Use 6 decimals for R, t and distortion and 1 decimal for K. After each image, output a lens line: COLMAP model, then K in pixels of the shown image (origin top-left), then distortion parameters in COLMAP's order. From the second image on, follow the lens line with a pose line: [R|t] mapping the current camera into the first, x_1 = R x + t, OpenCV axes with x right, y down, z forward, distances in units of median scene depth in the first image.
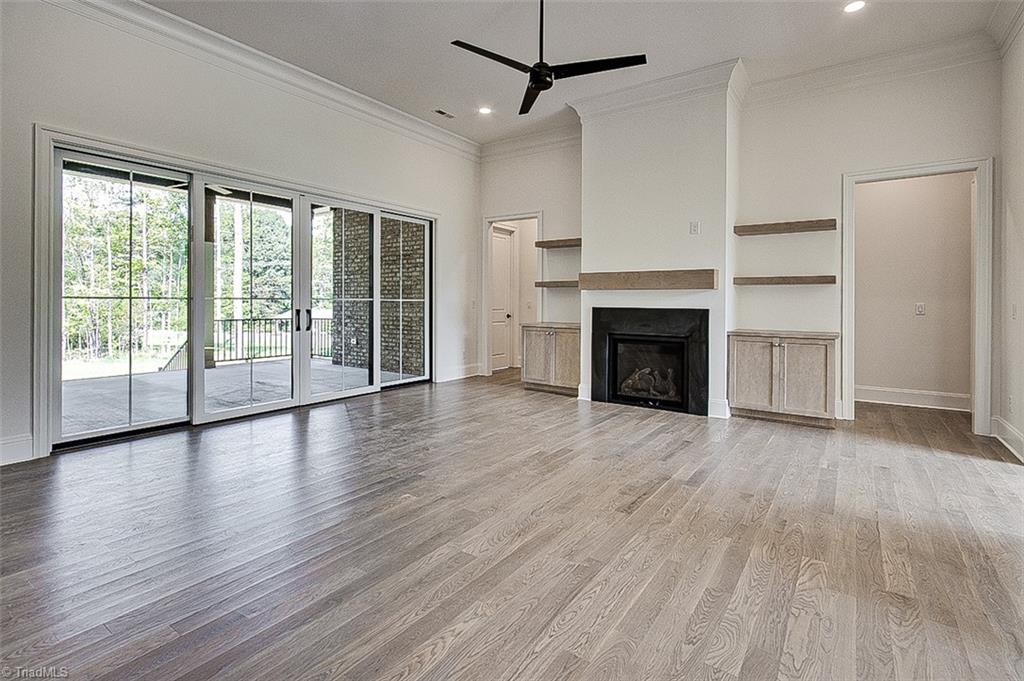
lens RADIAL K [[489.5, 0, 505.3], [0, 489.5, 298.9], [0, 0, 1]] dist [-0.016275, 0.004426]
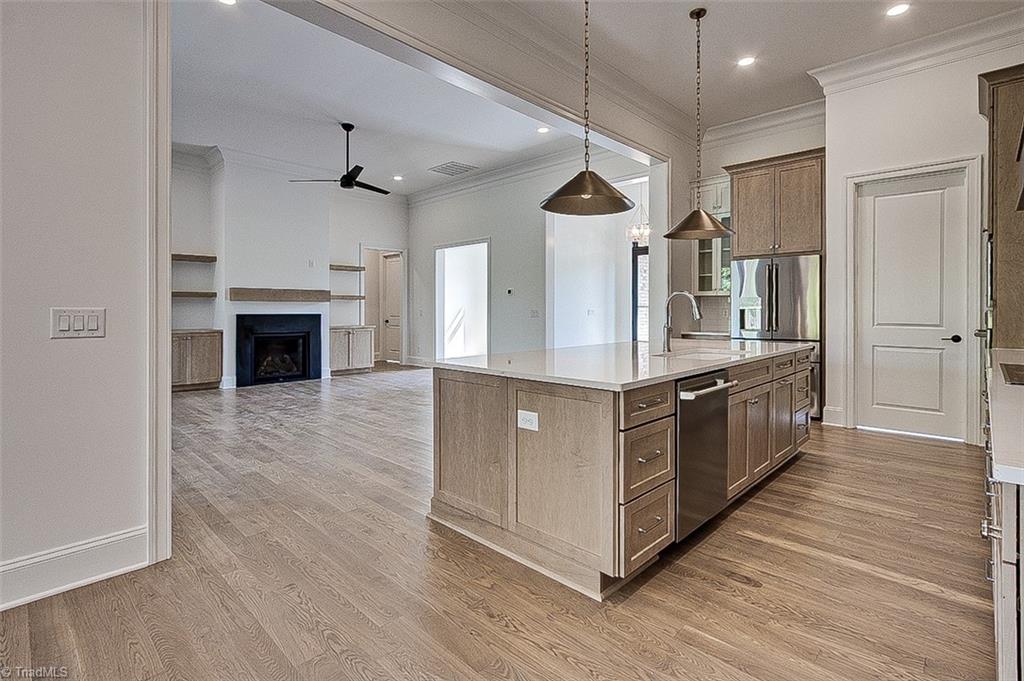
lens RADIAL K [[489.5, 0, 513.3], [0, 489.5, 309.0], [0, 0, 1]] dist [-0.016275, 0.004426]
pose [[0.134031, -0.003737, 0.990970, -1.139524], [-0.002757, 0.999988, 0.004144, -0.005205], [-0.990973, -0.003287, 0.134019, 0.127542]]
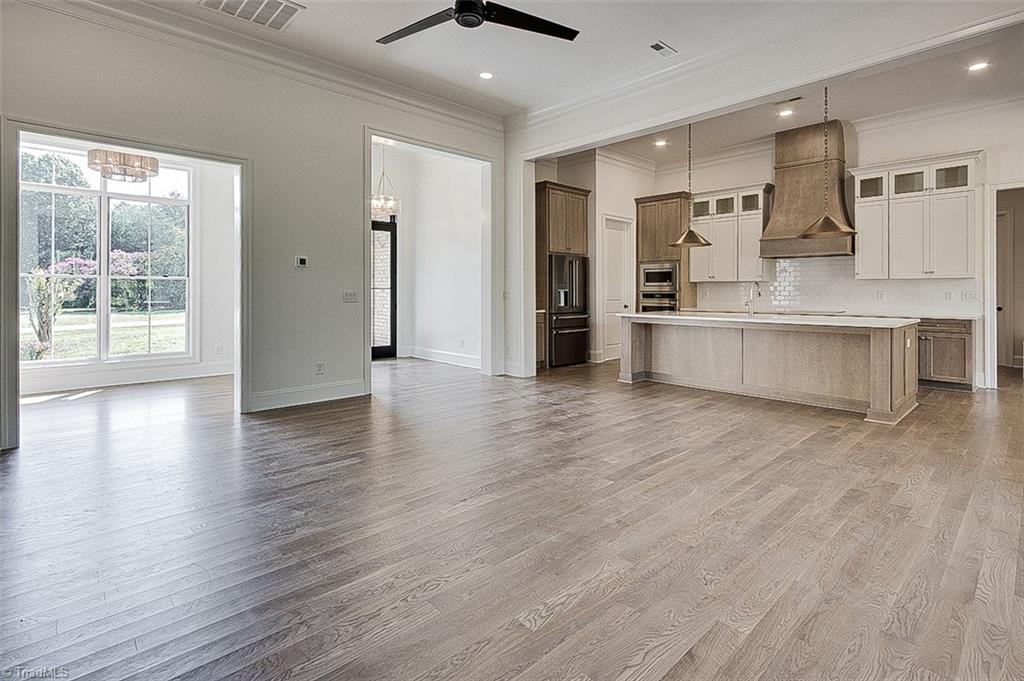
lens RADIAL K [[489.5, 0, 510.4], [0, 489.5, 289.8], [0, 0, 1]] dist [-0.016275, 0.004426]
pose [[-0.981427, -0.005579, 0.191755, -0.106540], [-0.007274, 0.999940, -0.008139, 0.006377], [-0.191698, -0.009383, -0.981409, 1.272495]]
